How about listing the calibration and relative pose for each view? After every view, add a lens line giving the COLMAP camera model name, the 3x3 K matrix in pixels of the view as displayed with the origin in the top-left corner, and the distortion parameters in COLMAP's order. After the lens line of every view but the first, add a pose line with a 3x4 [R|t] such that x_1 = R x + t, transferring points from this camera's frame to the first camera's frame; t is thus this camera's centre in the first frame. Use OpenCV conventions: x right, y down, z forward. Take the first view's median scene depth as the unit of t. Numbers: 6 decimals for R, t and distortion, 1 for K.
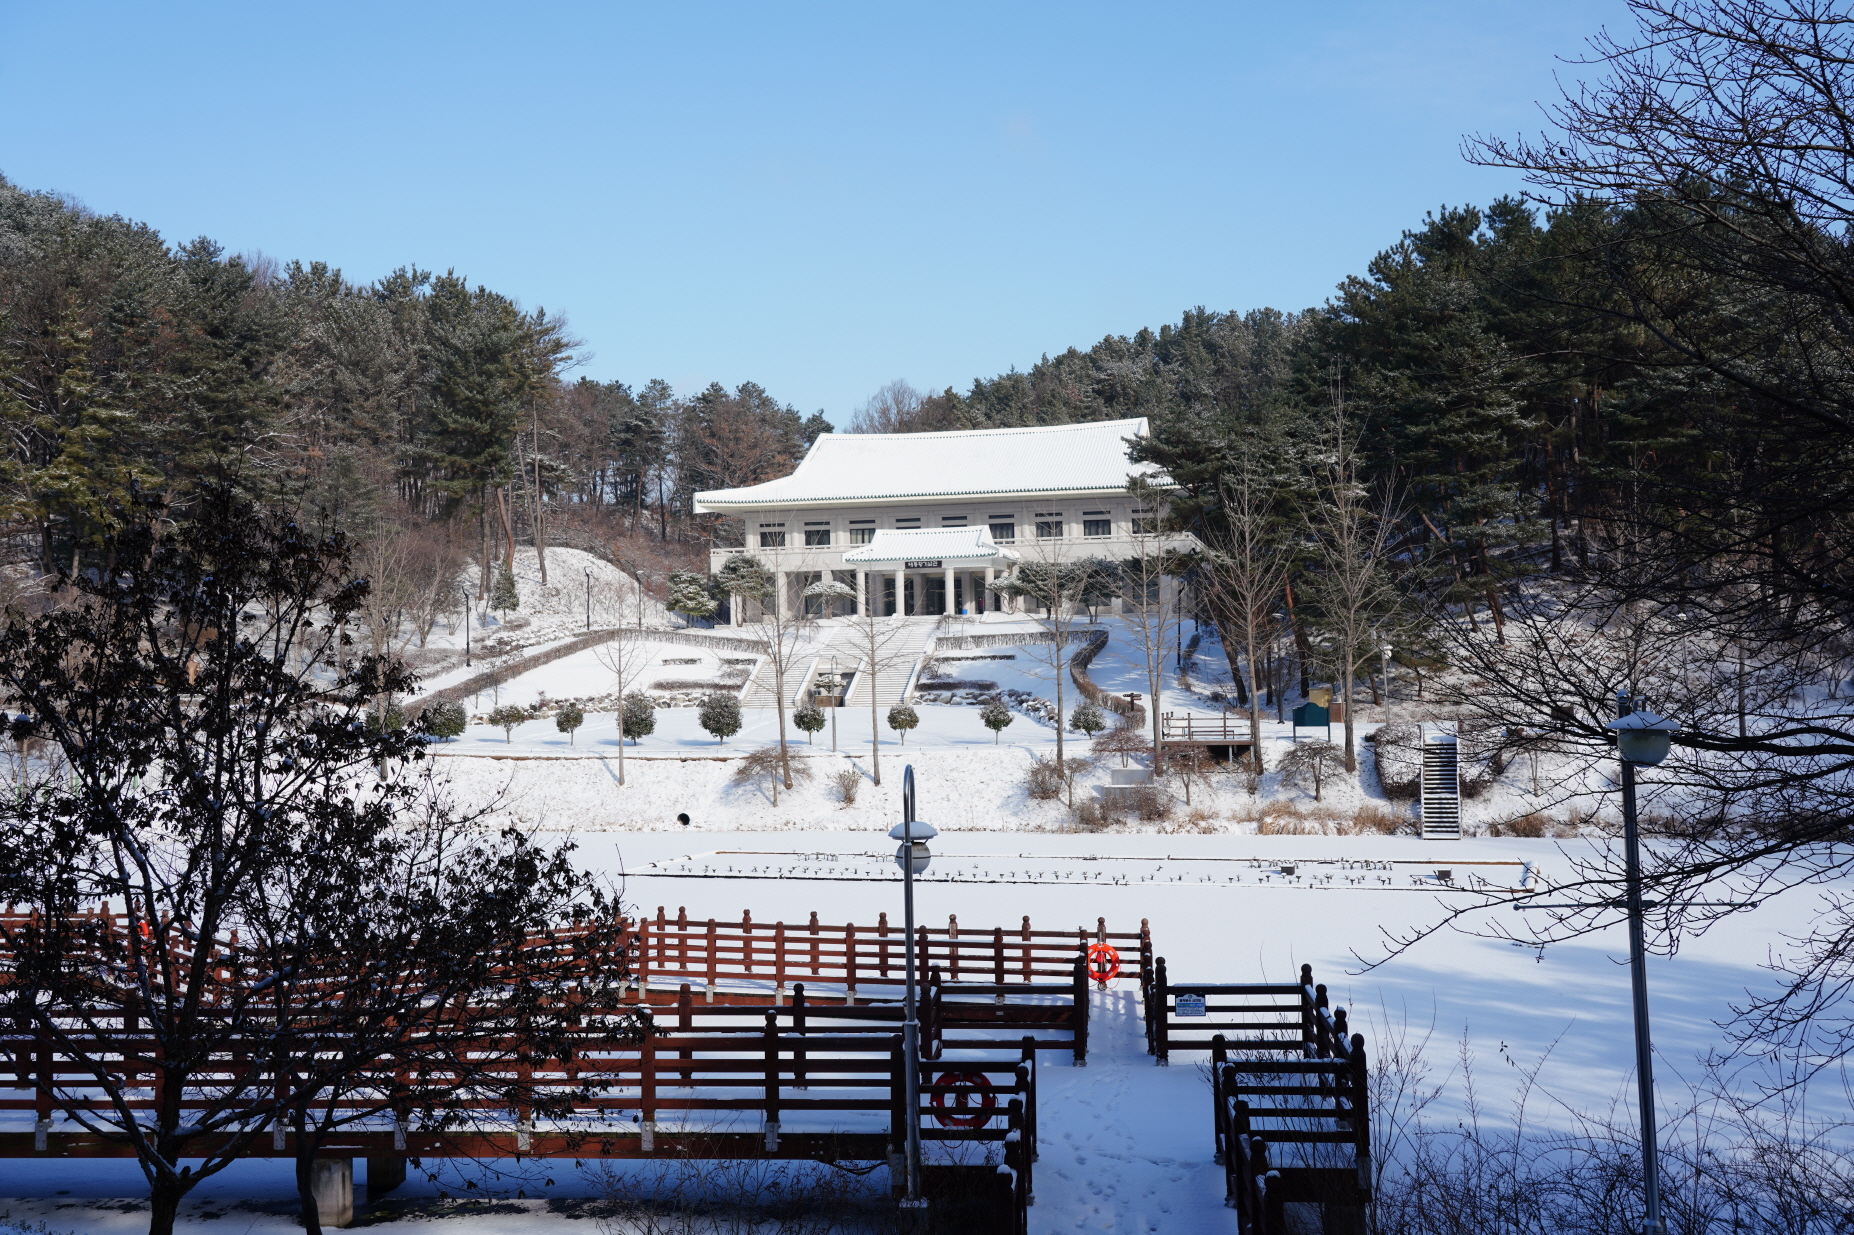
lens RADIAL K [[1826.8, 0, 927.0], [0, 1826.8, 617.5], [0, 0, 1]] dist [-0.000753, -0.000780]
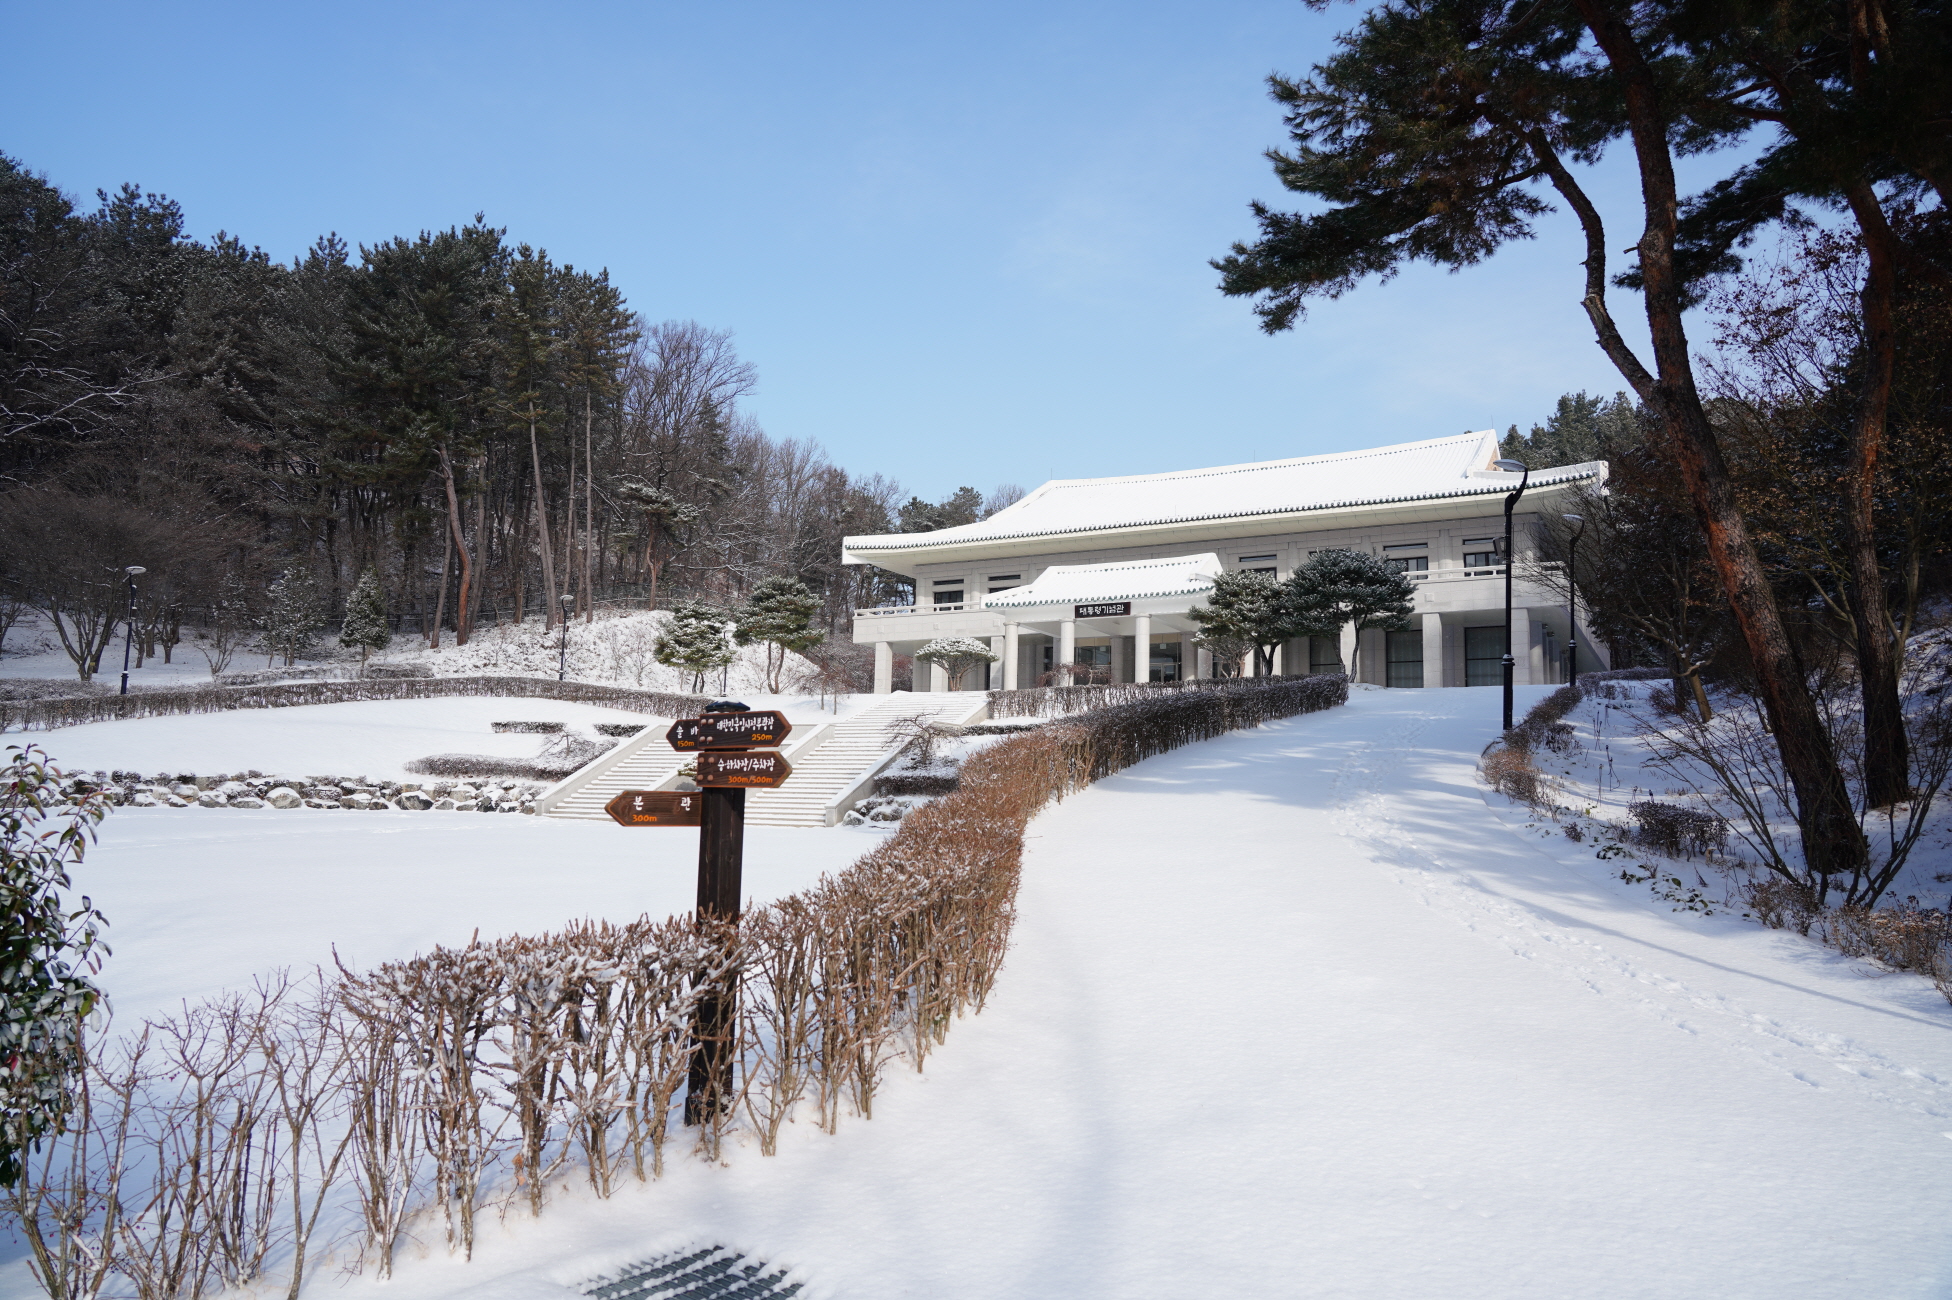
lens RADIAL K [[1286.8, 0, 976.0], [0, 1286.8, 650.0], [0, 0, 1]] dist [-0.024268, -0.000929]
pose [[0.956712, 0.006213, -0.290969, 0.091998], [-0.034602, 0.995109, -0.092525, 0.028876], [0.288971, 0.098587, 0.952248, 0.613314]]
